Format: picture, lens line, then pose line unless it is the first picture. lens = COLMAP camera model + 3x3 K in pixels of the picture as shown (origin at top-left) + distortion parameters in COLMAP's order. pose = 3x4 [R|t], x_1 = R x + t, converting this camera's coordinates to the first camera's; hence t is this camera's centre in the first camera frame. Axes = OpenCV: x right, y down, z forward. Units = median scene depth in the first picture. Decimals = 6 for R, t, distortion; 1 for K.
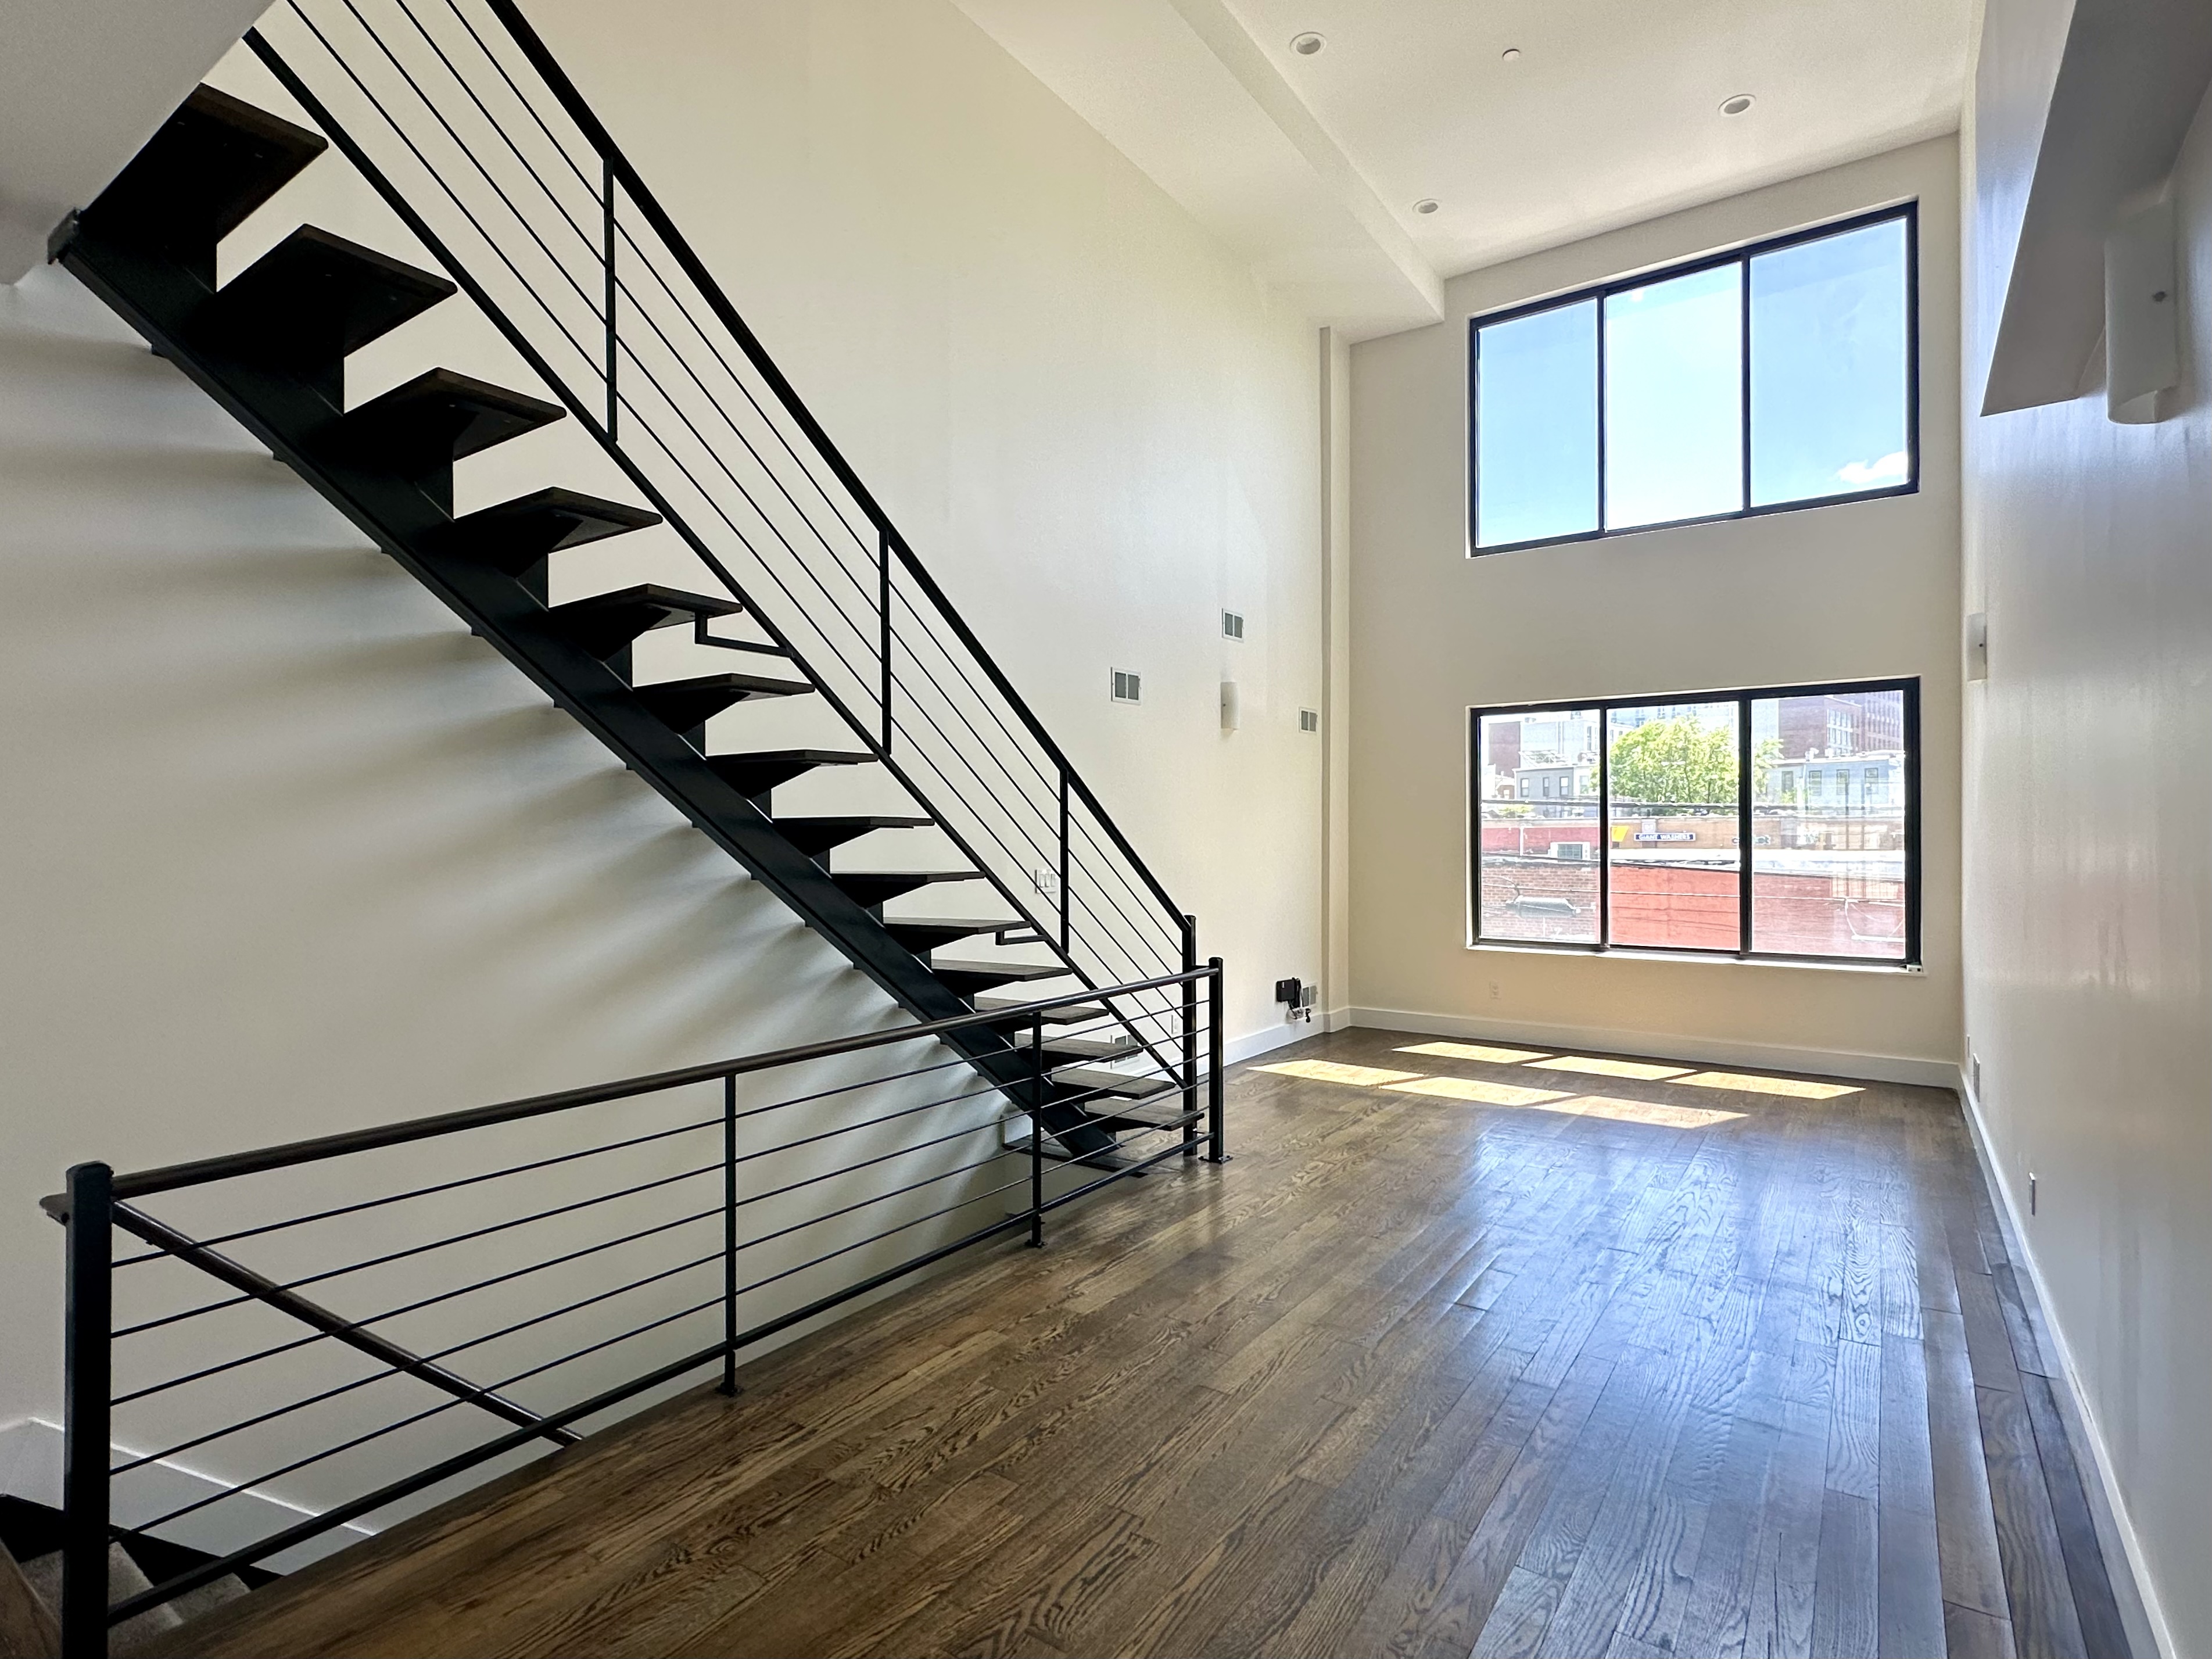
lens RADIAL K [[1160.5, 0, 1106.0], [0, 1160.5, 829.5], [0, 0, 1]] dist [-0.000947, -0.000235]
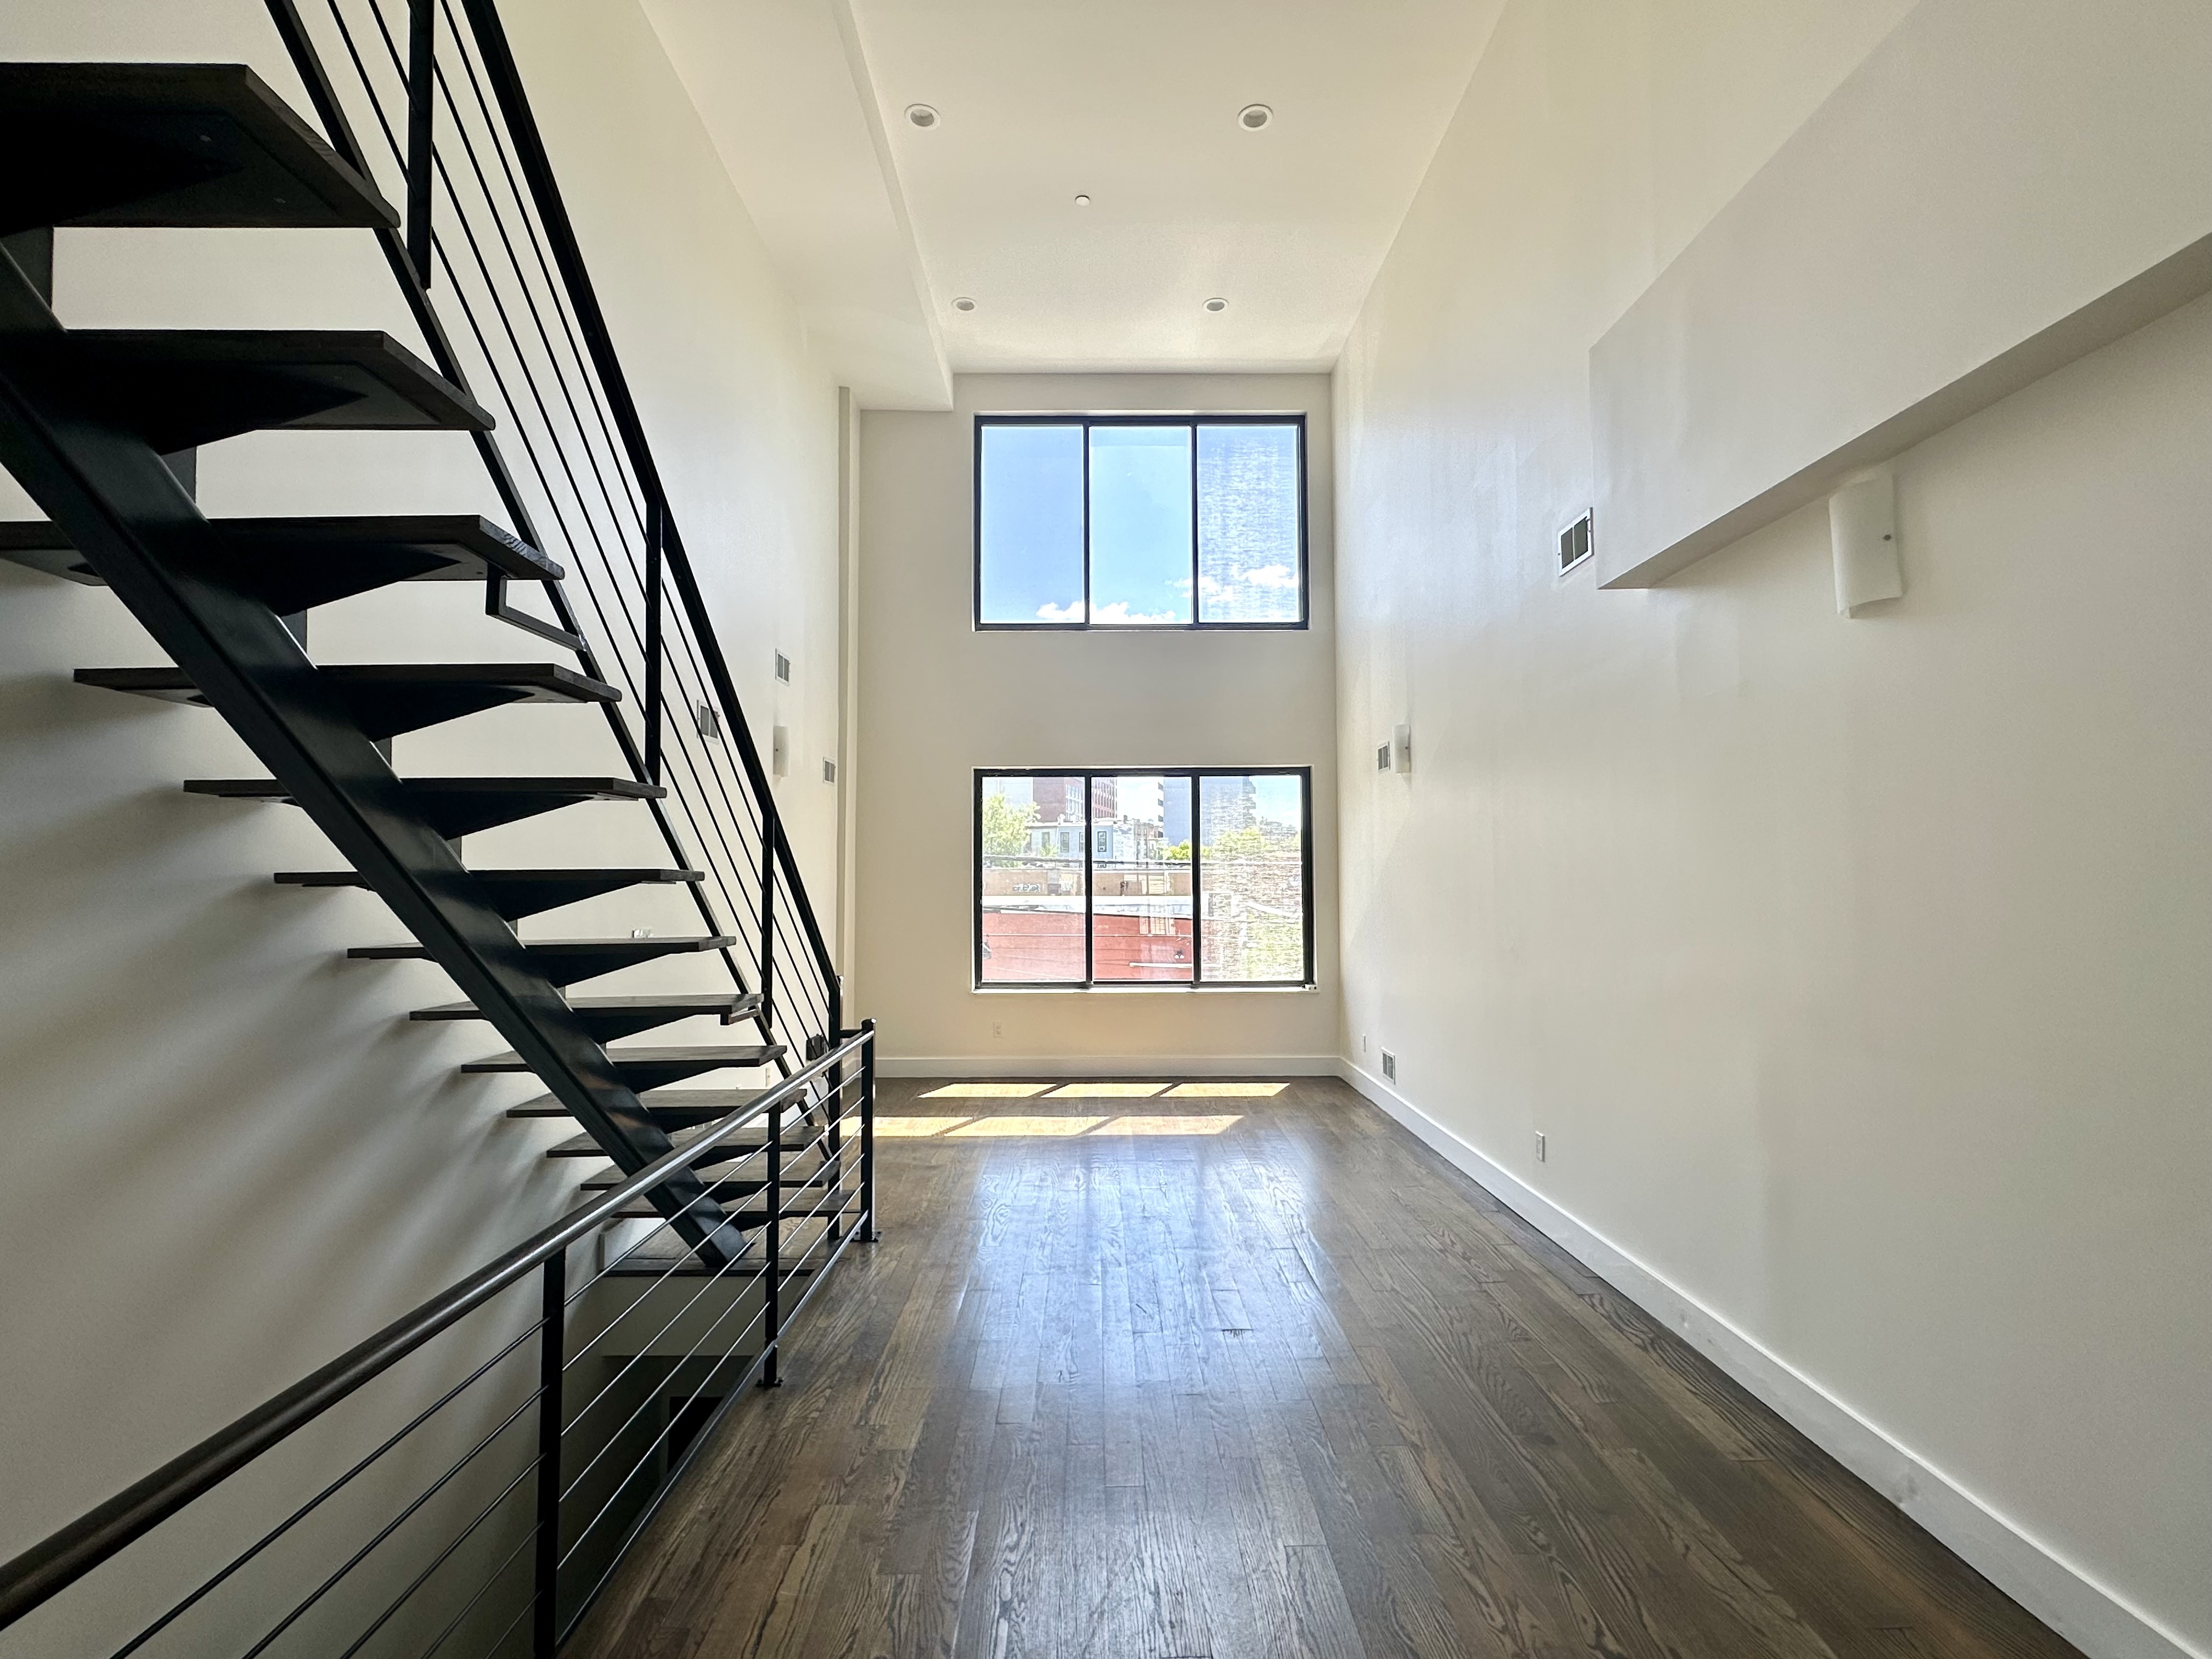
lens RADIAL K [[1082.3, 0, 1106.0], [0, 1082.3, 829.5], [0, 0, 1]] dist [-0.003616, 0.000042]
pose [[0.803658, 0.028003, 0.594432, -0.208834], [-0.001373, 0.998977, -0.045203, -0.003013], [-0.595090, 0.035512, 0.802874, 0.135179]]
